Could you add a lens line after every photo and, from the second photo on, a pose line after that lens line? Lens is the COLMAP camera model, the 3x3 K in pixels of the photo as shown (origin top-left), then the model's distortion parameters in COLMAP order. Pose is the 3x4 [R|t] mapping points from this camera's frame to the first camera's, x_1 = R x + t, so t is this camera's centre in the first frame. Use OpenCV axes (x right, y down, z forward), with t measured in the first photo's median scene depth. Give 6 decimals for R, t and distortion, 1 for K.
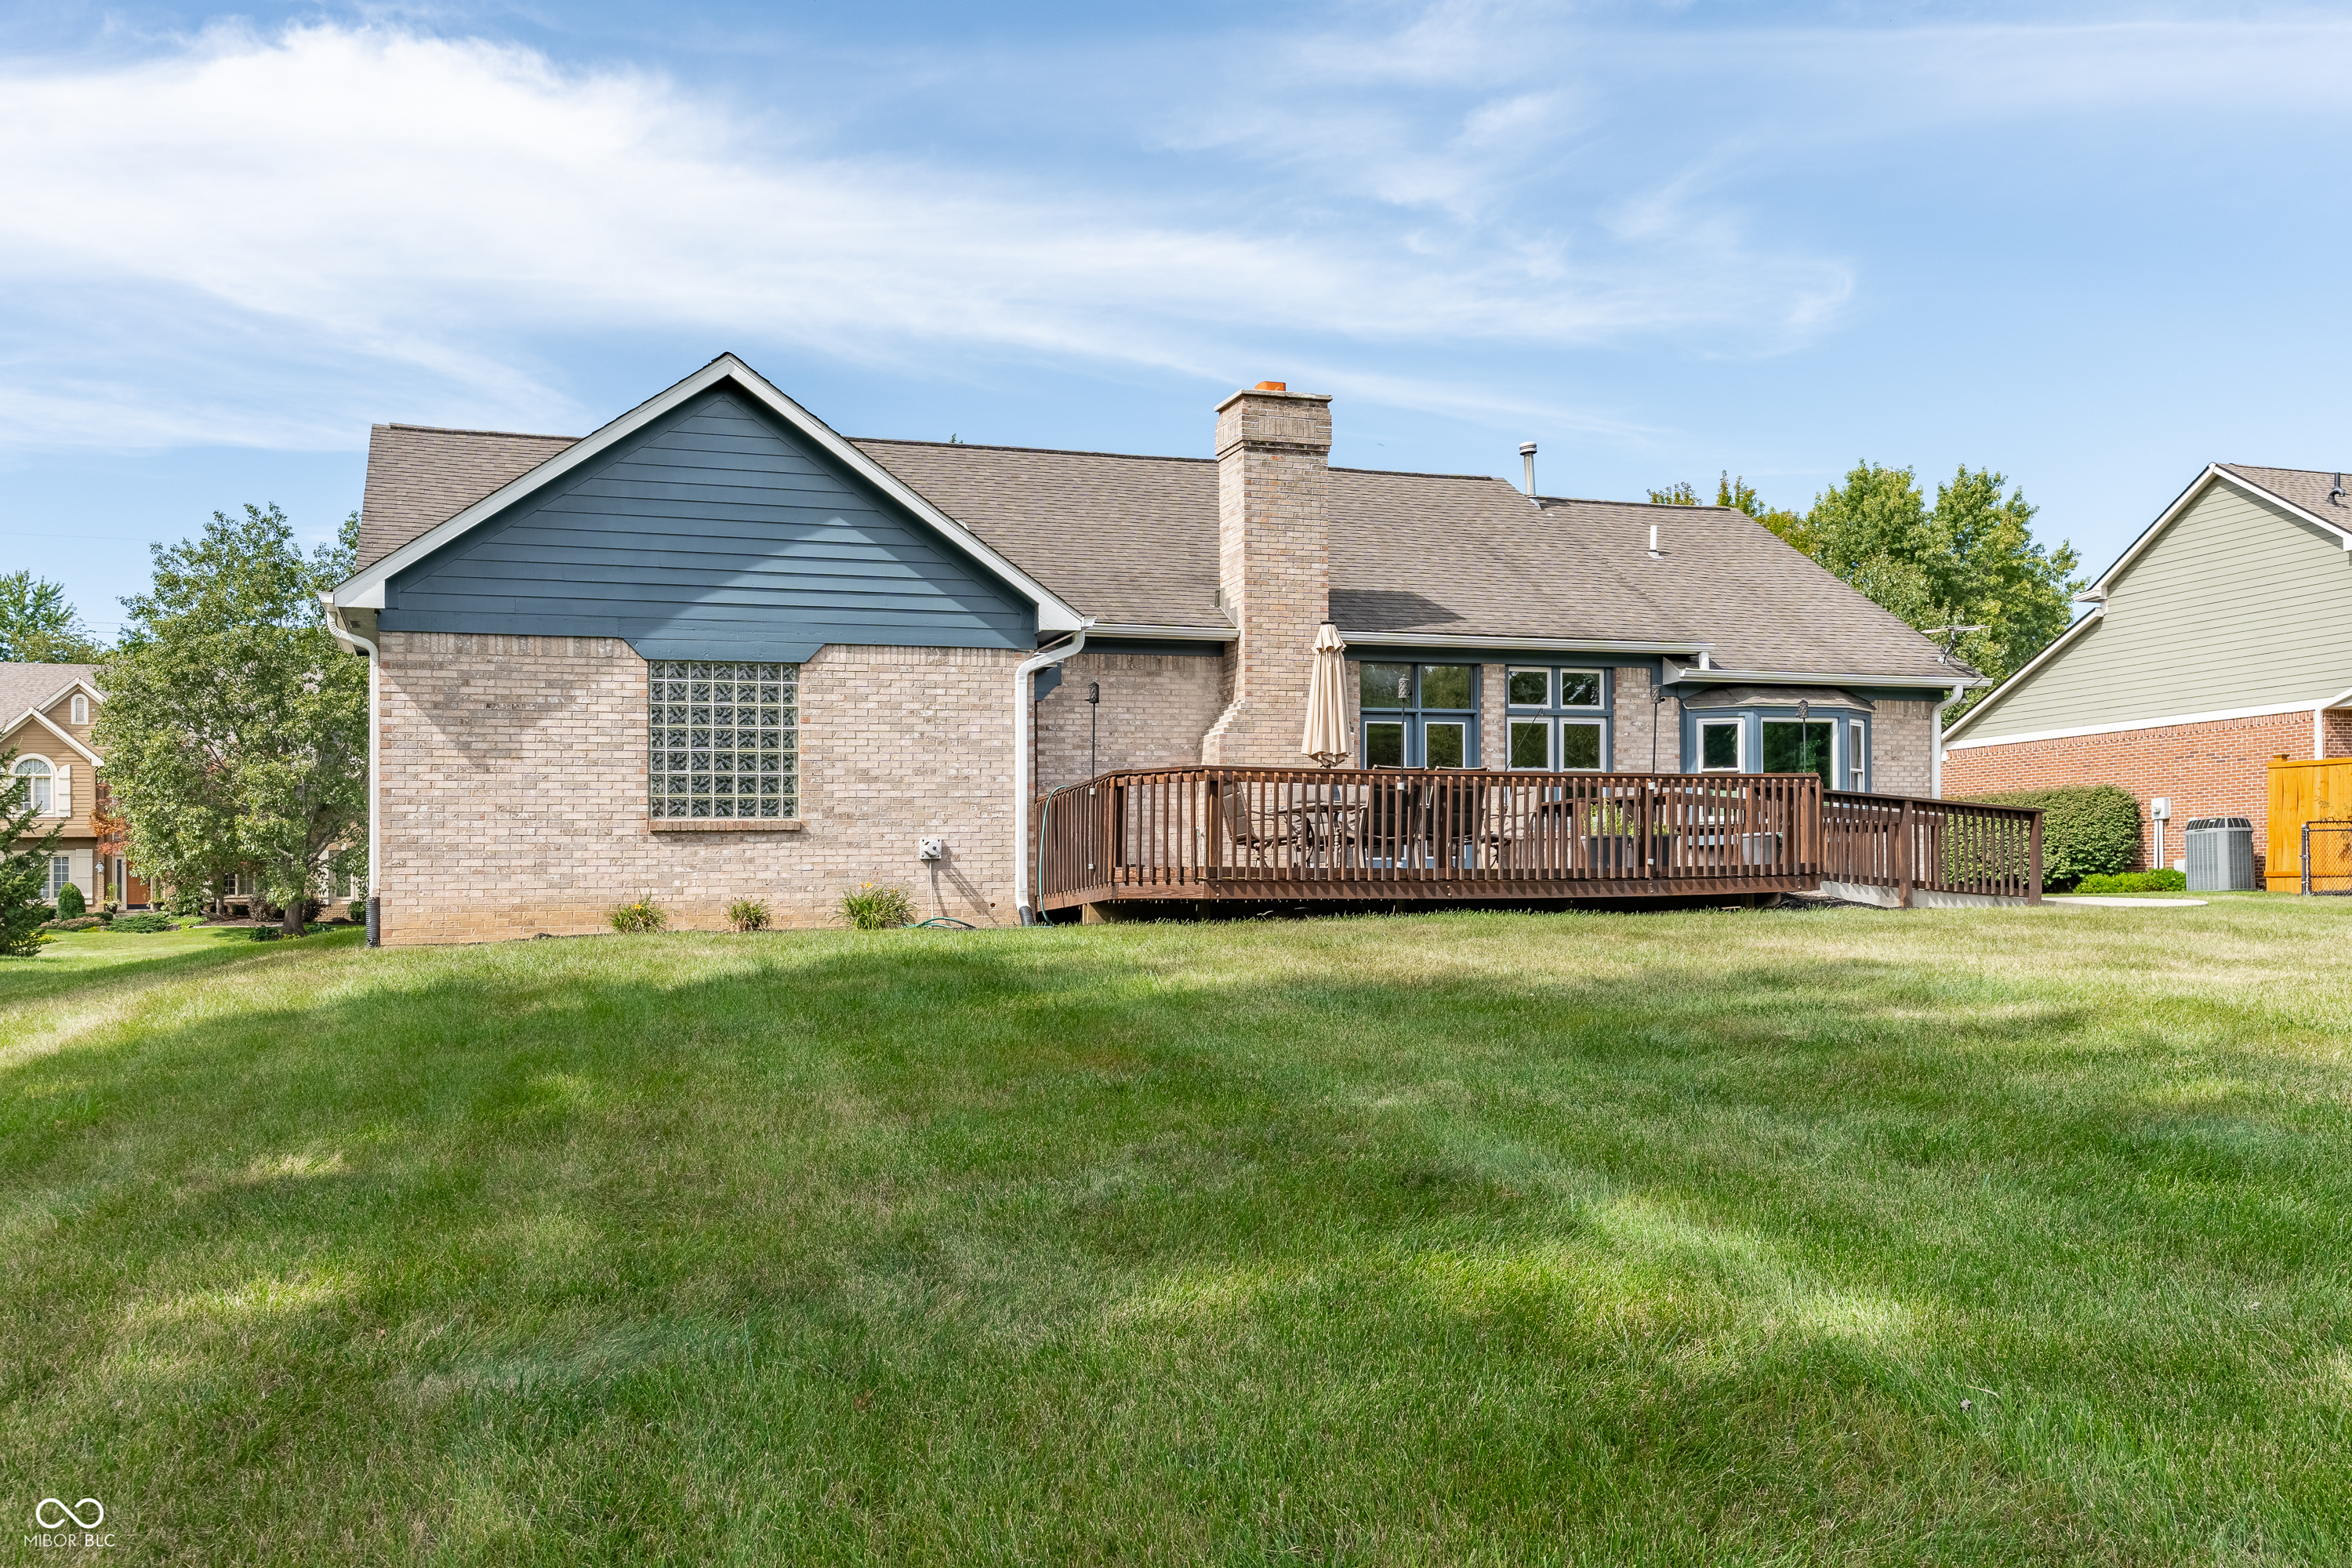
lens RADIAL K [[1628.1, 0, 1175.4], [0, 1628.1, 762.0], [0, 0, 1]] dist [0.003302, 0.003691]
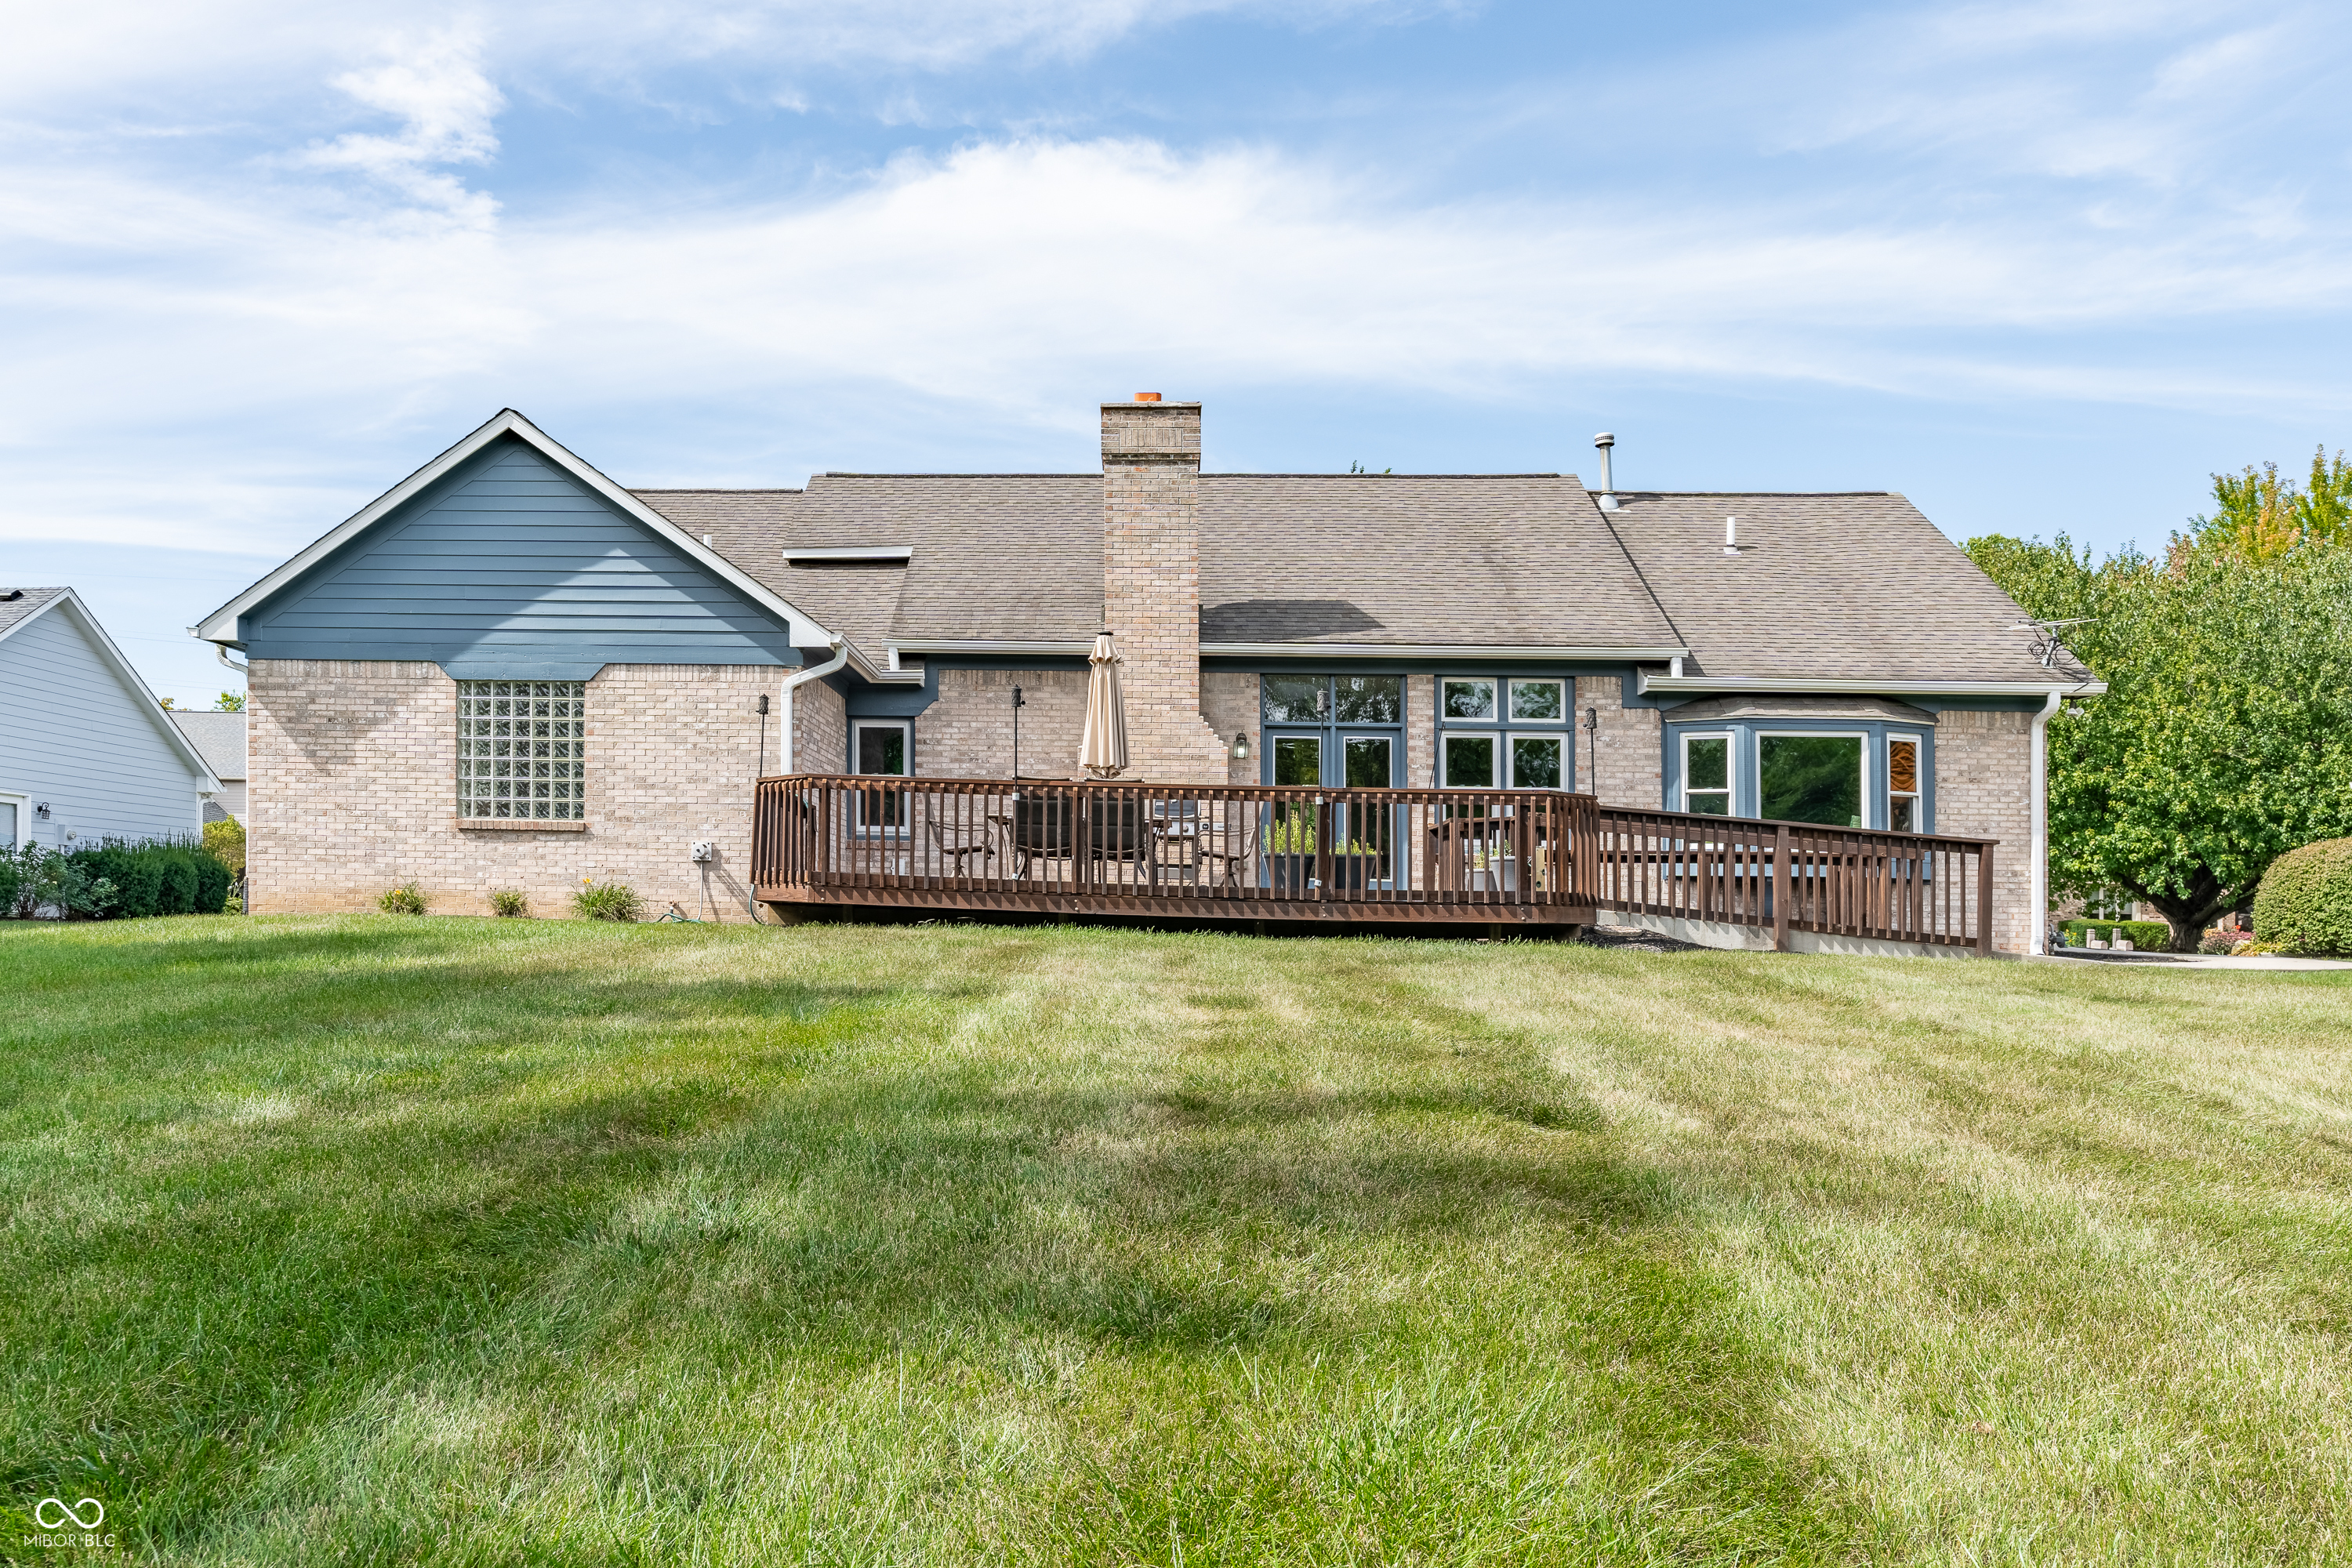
lens RADIAL K [[1590.1, 0, 1176.0], [0, 1590.1, 784.0], [0, 0, 1]] dist [0.000953, 0.001149]
pose [[0.931362, 0.008464, -0.363997, 0.523715], [-0.009611, 0.999953, -0.001340, 0.007051], [0.363968, 0.004746, 0.931399, 0.128666]]
